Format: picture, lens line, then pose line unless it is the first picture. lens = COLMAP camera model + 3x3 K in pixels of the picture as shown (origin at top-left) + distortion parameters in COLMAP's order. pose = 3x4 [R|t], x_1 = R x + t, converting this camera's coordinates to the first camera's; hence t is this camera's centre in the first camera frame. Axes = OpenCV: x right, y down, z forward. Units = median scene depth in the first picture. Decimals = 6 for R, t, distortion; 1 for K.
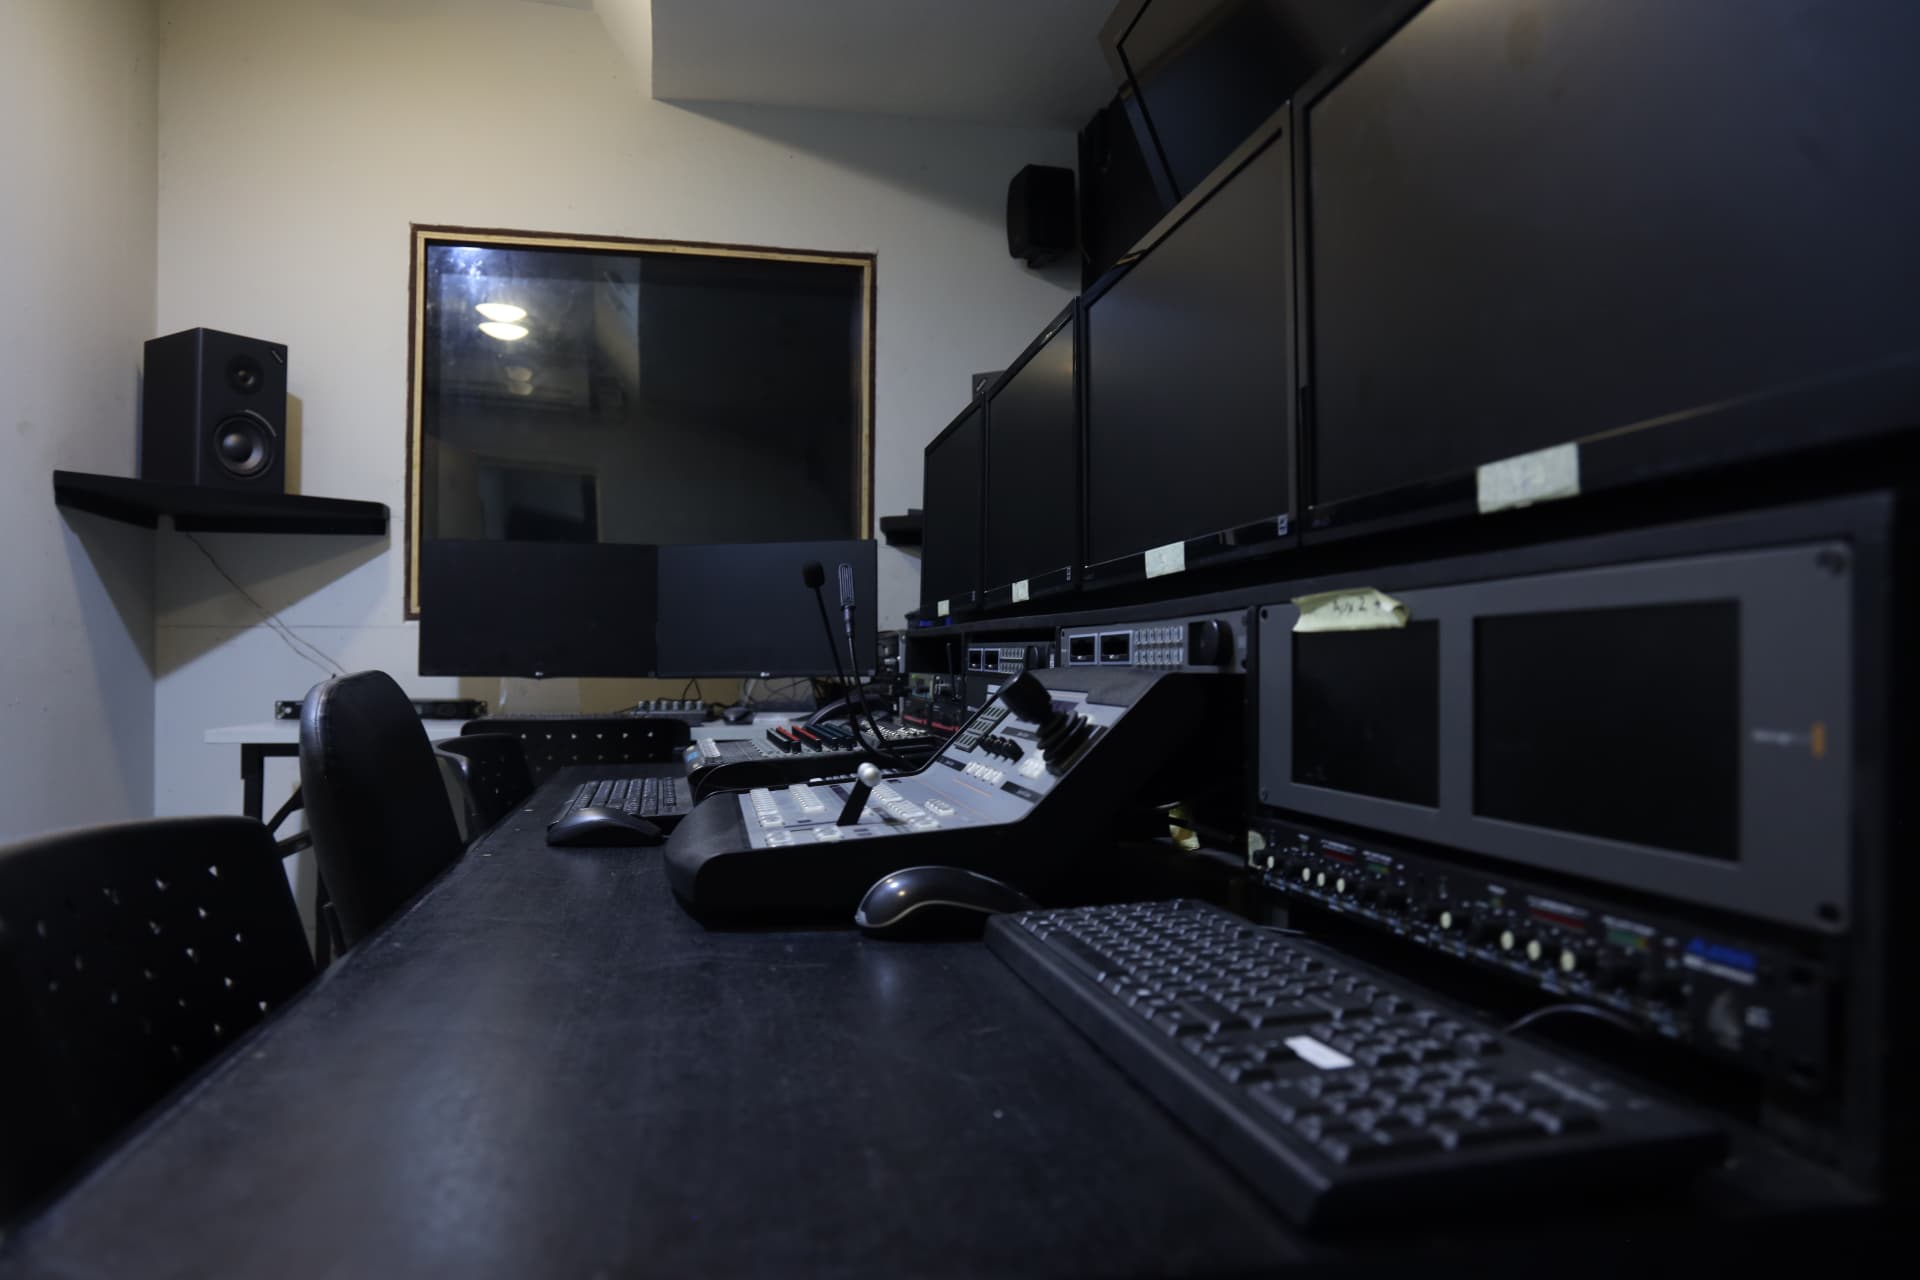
lens RADIAL K [[1350.2, 0, 959.9], [0, 1350.2, 673.7], [0, 0, 1]] dist [-0.089579, 0.050398]
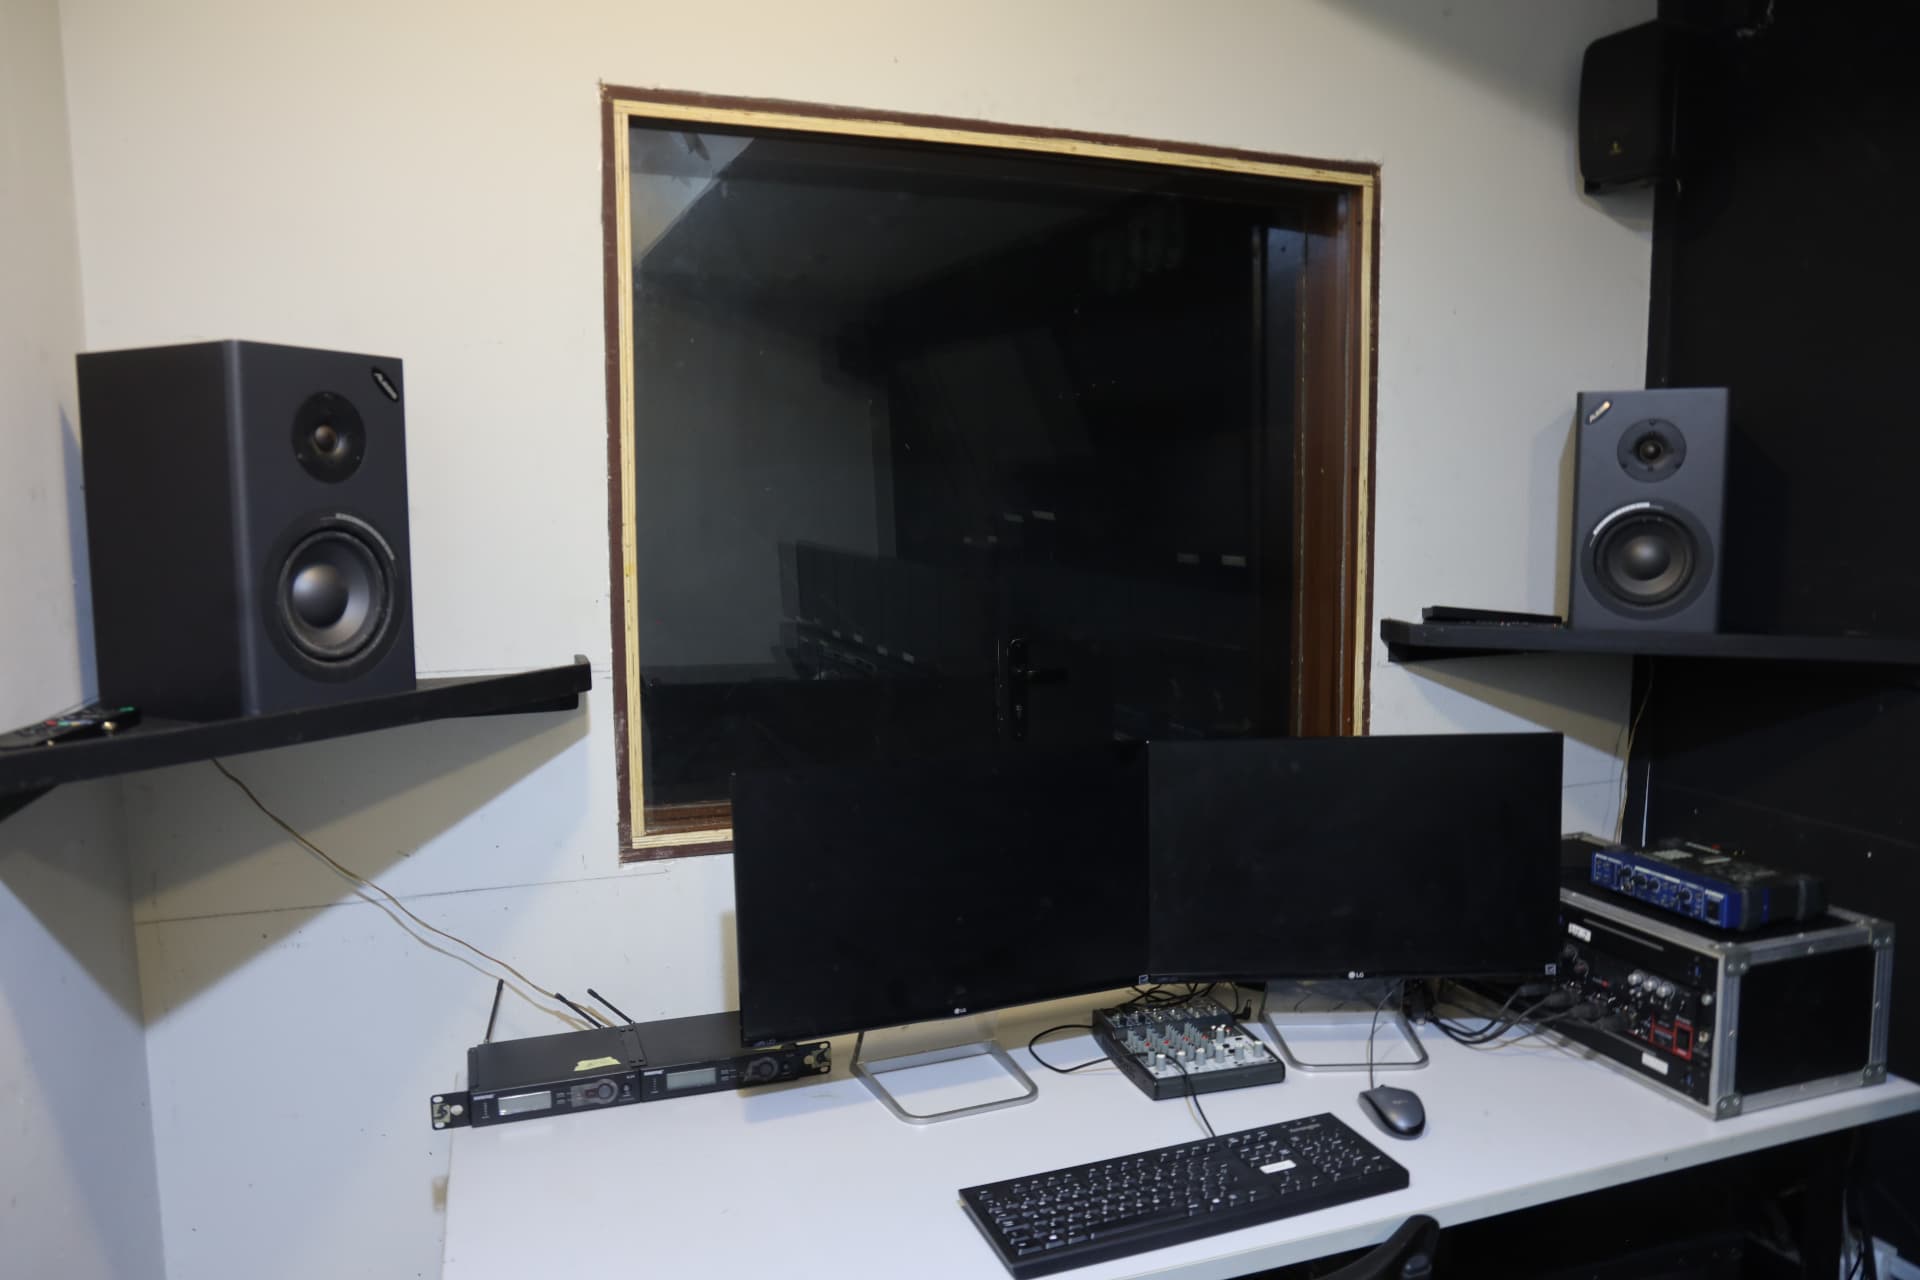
lens RADIAL K [[1350.2, 0, 959.9], [0, 1350.2, 673.7], [0, 0, 1]] dist [-0.089579, 0.050398]
pose [[0.990583, -0.028158, 0.133990, -0.355416], [0.011890, 0.992619, 0.120692, -0.179660], [-0.136399, -0.117962, 0.983606, 0.468494]]
